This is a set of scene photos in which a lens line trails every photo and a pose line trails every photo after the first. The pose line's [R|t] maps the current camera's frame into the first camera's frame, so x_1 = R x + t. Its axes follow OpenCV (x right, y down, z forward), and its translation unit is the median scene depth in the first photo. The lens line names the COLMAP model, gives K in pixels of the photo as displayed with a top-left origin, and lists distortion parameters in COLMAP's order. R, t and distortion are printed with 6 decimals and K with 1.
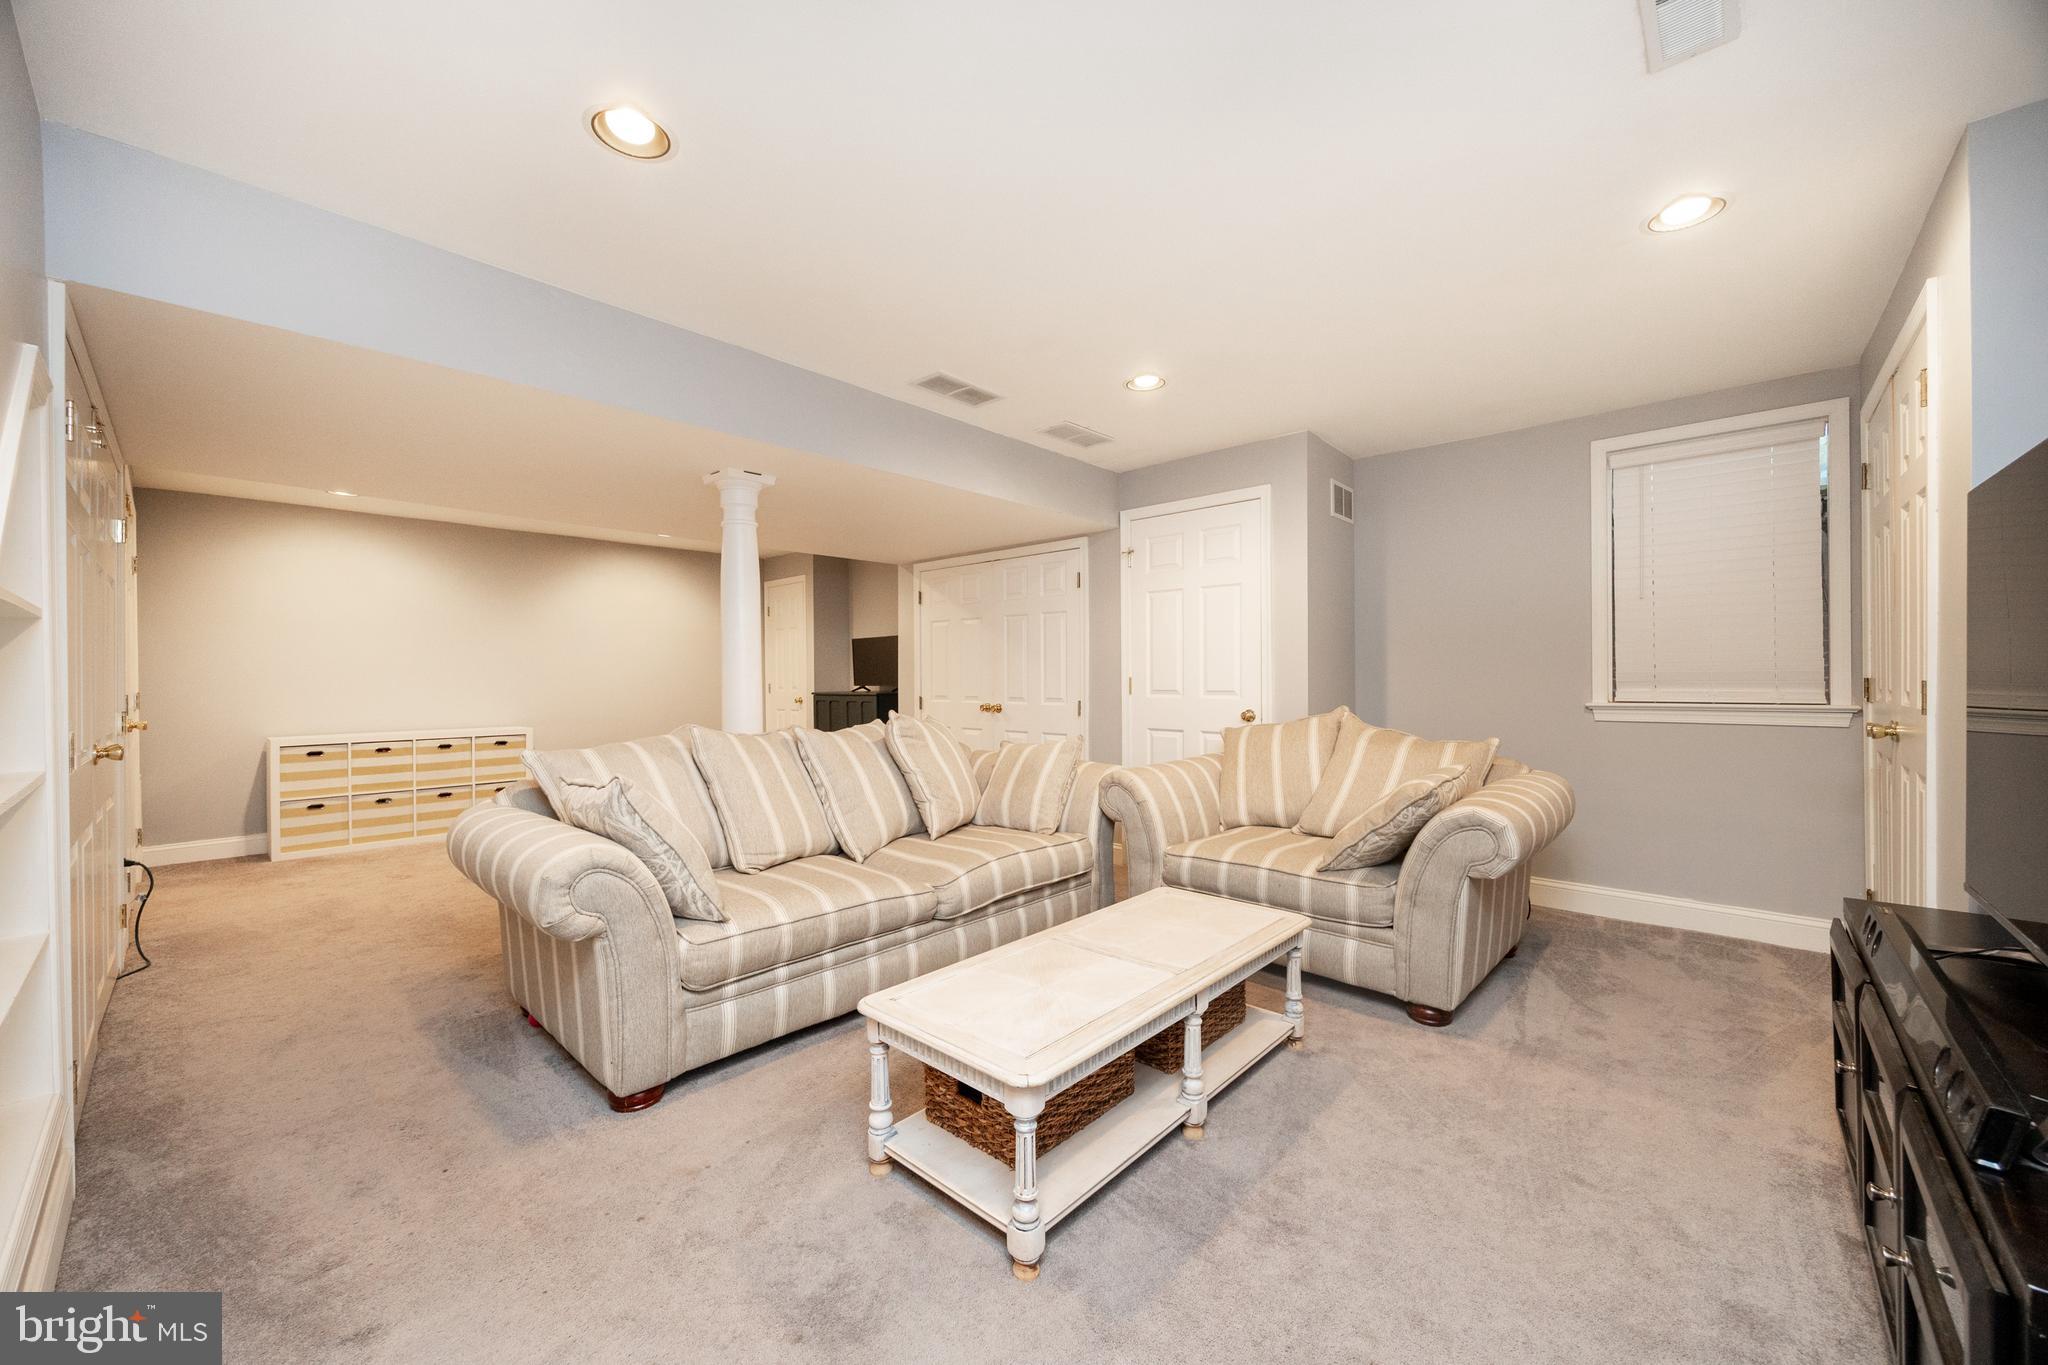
lens RADIAL K [[778.4, 0, 1022.4], [0, 778.4, 678.7], [0, 0, 1]] dist [-0.000093, 0.000006]
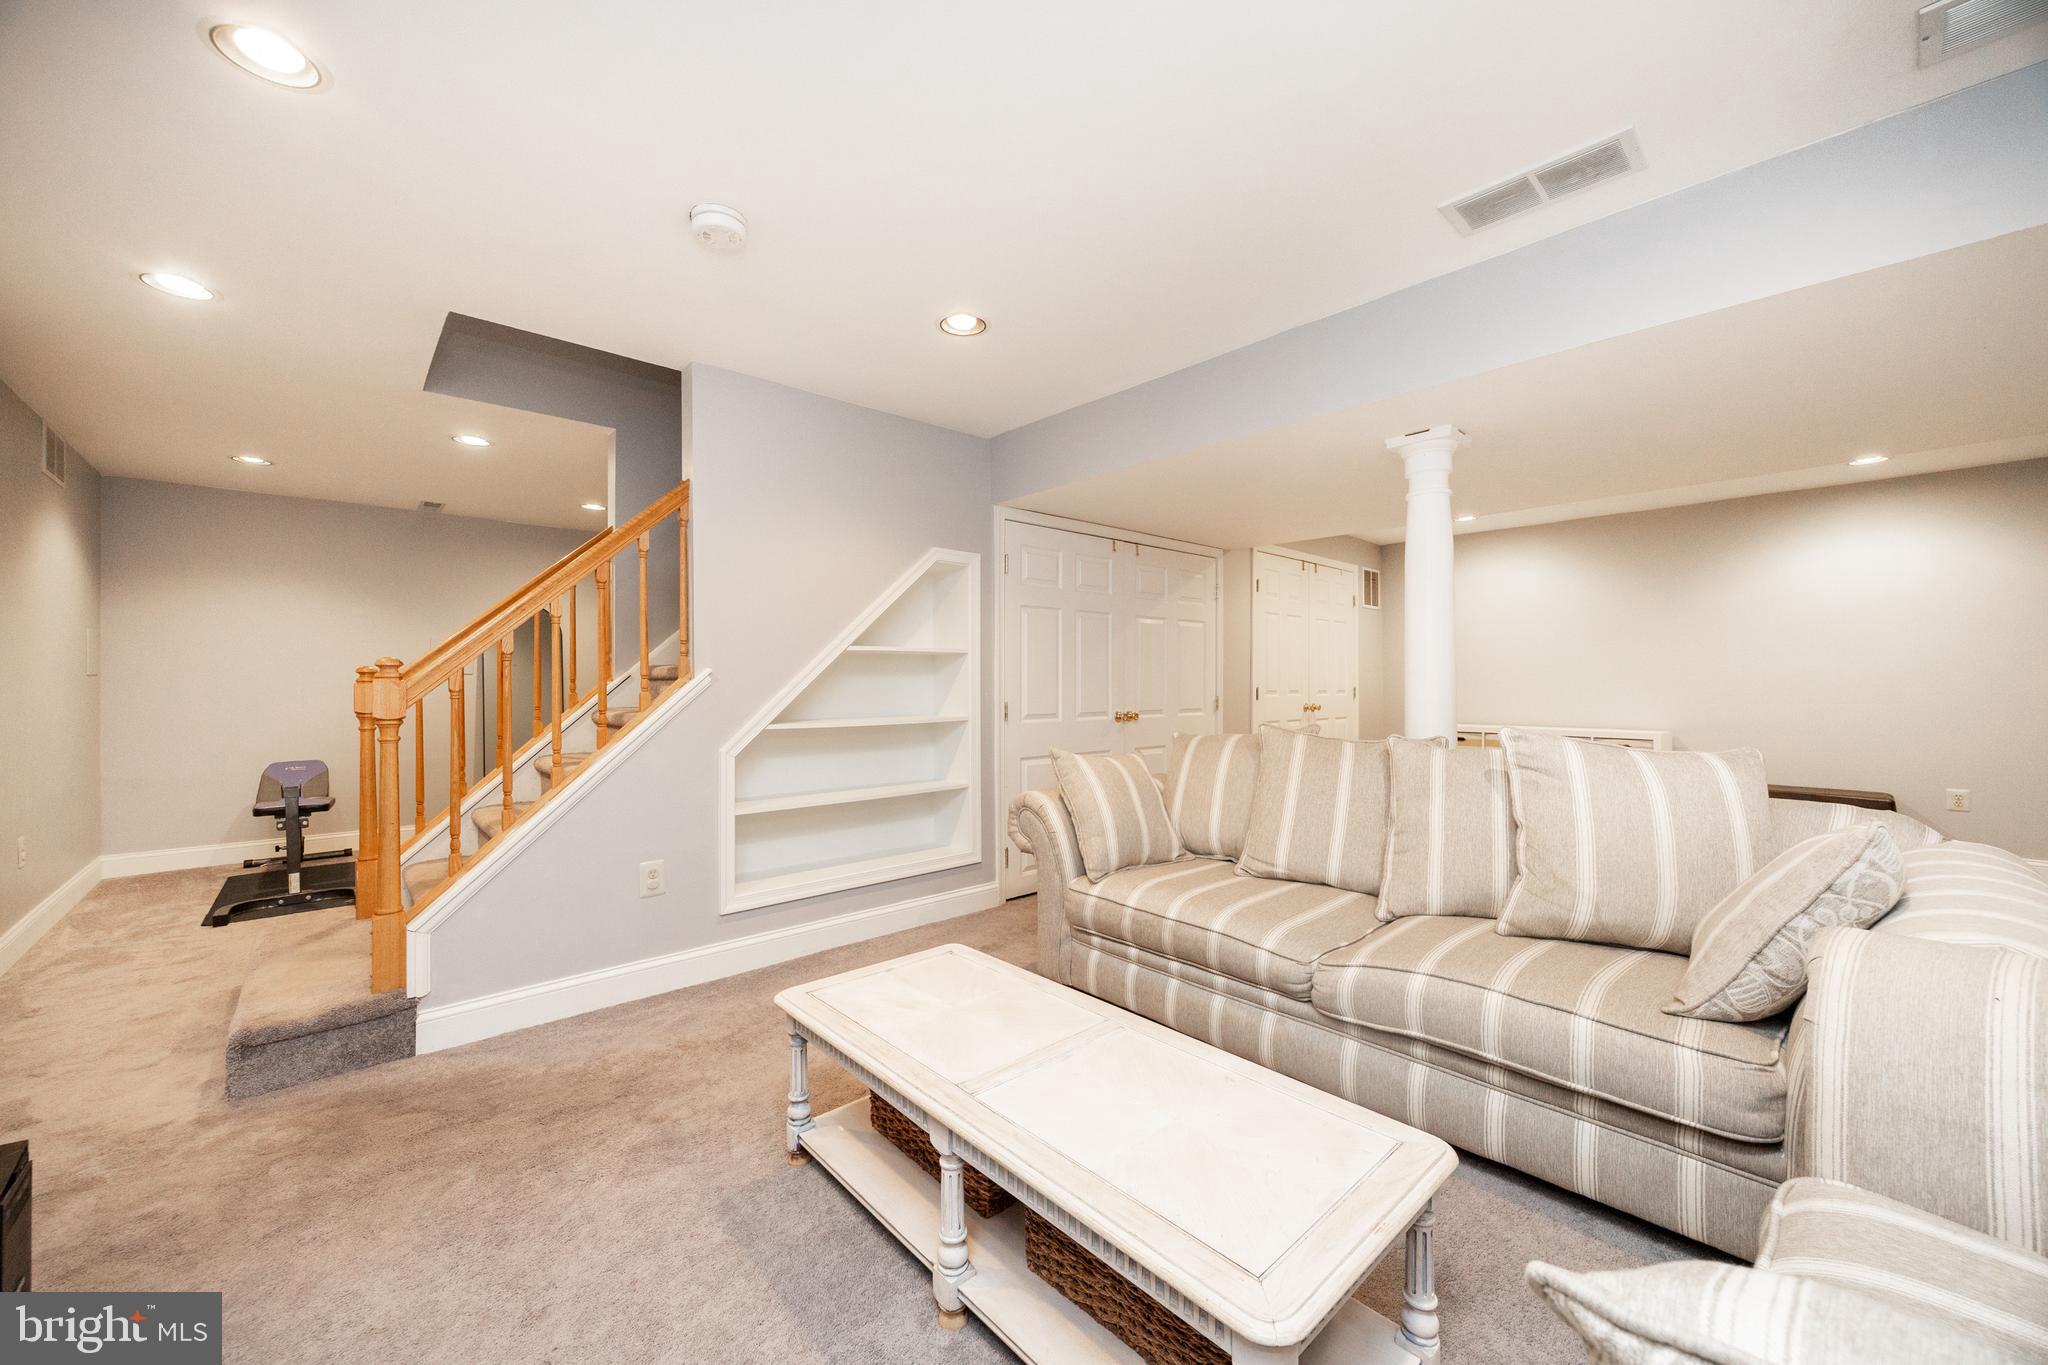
lens RADIAL K [[778.4, 0, 1022.4], [0, 778.4, 678.7], [0, 0, 1]] dist [-0.000093, 0.000006]
pose [[-0.094471, 0.003059, -0.995523, 0.679586], [0.002373, 0.999993, 0.002848, -0.004138], [0.995525, -0.002094, -0.094477, 0.830030]]
